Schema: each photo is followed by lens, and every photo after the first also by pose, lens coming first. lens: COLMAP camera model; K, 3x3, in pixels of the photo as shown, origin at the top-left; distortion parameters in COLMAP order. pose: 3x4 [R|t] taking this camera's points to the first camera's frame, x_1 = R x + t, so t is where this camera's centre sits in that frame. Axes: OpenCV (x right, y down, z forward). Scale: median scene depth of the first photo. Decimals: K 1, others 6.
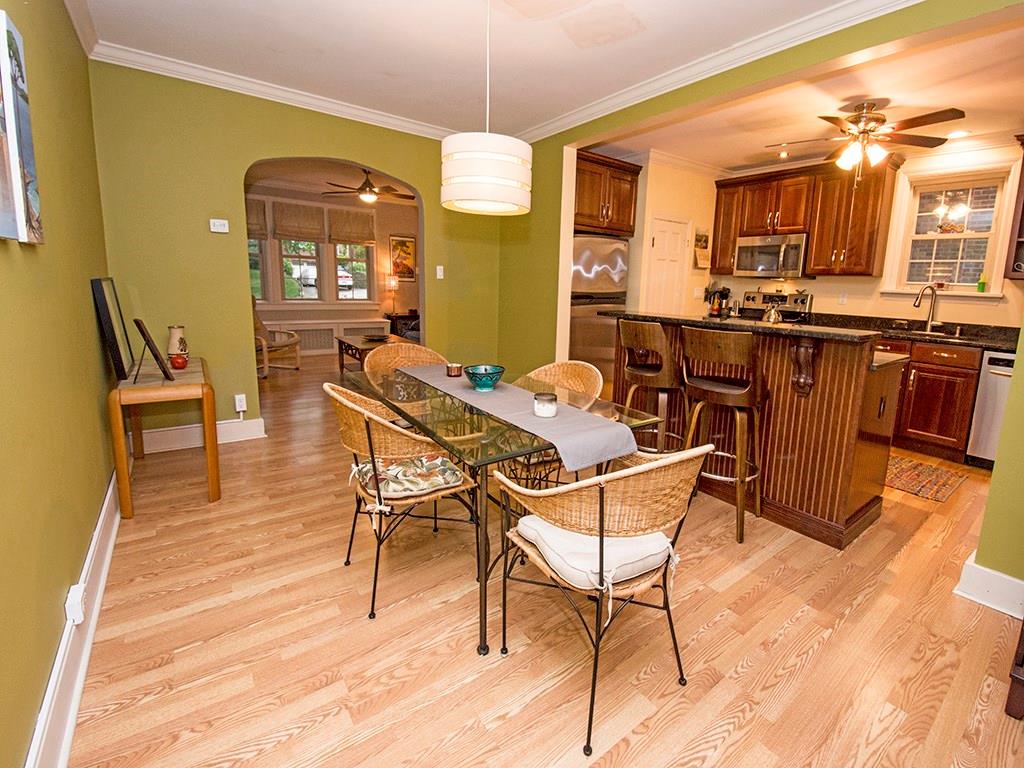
lens RADIAL K [[454.6, 0, 521.1], [0, 454.6, 360.1], [0, 0, 1]] dist [-0.002949, -0.009965]
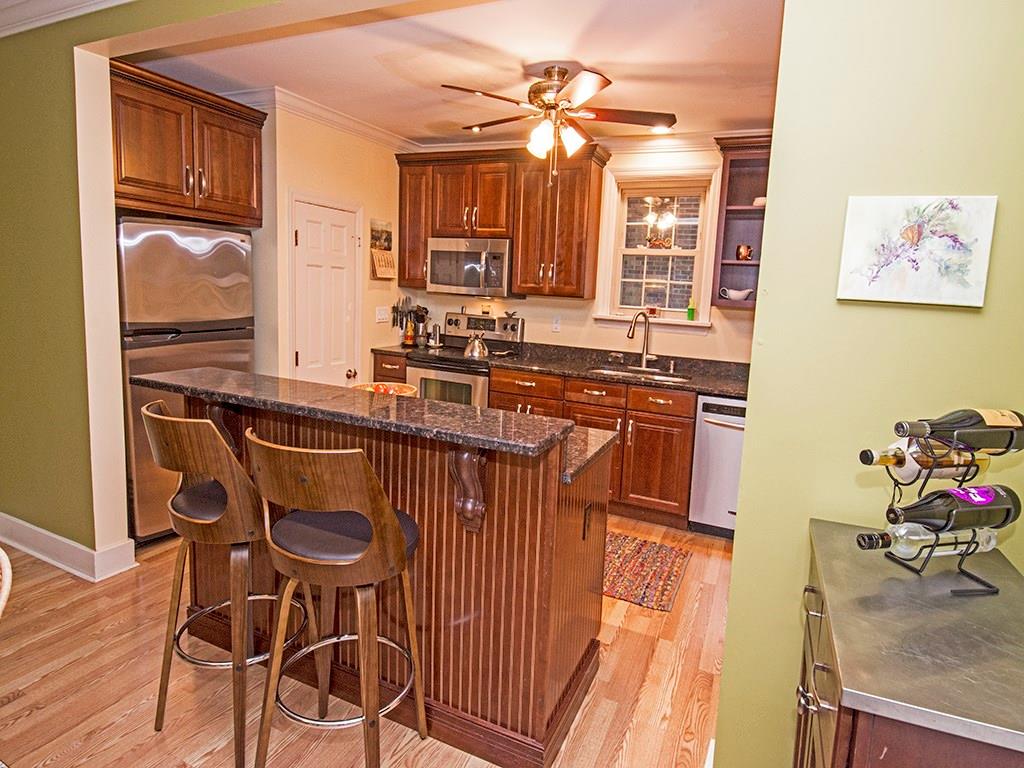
lens RADIAL K [[573.4, 0, 516.3], [0, 573.4, 361.3], [0, 0, 1]] dist [0.020659, -0.001180]
pose [[0.876380, -0.045048, 0.479508, 0.187184], [0.054376, 0.998505, -0.005576, -0.077084], [-0.478540, 0.030960, 0.877520, 0.181076]]
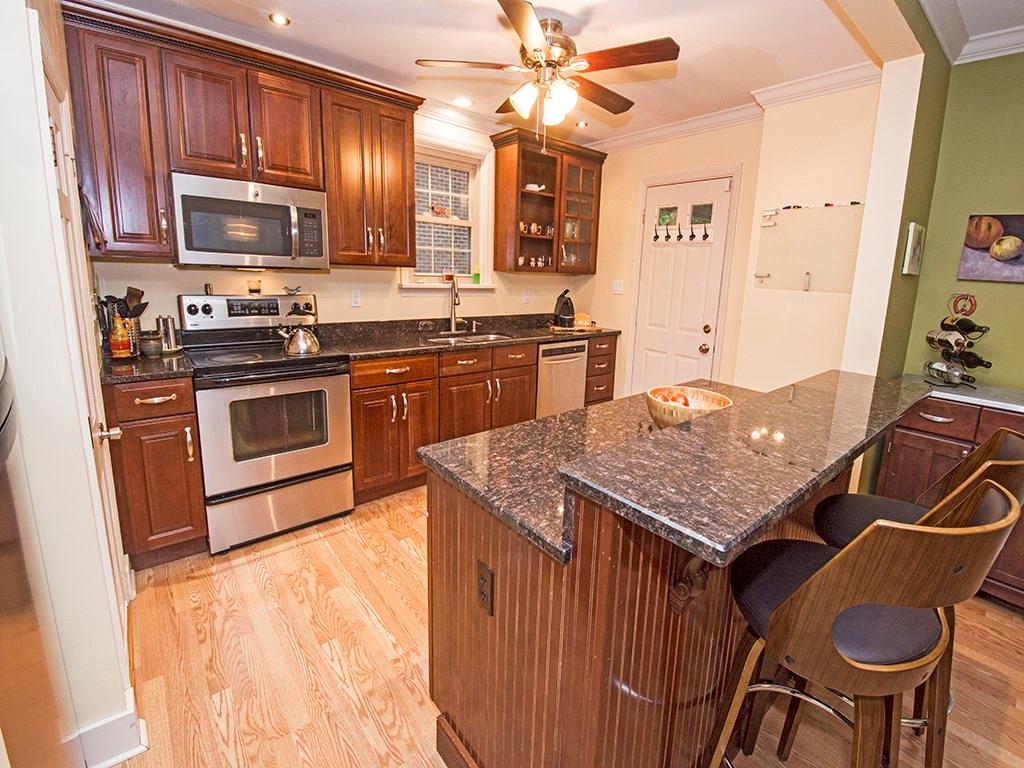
lens RADIAL K [[454.6, 0, 542.0], [0, 454.6, 353.5], [0, 0, 1]] dist [-0.002949, -0.009965]
pose [[-0.086994, -0.209700, 0.973888, 0.008576], [0.127451, 0.967218, 0.219648, -0.185098], [-0.988022, 0.143231, -0.057416, 0.847664]]
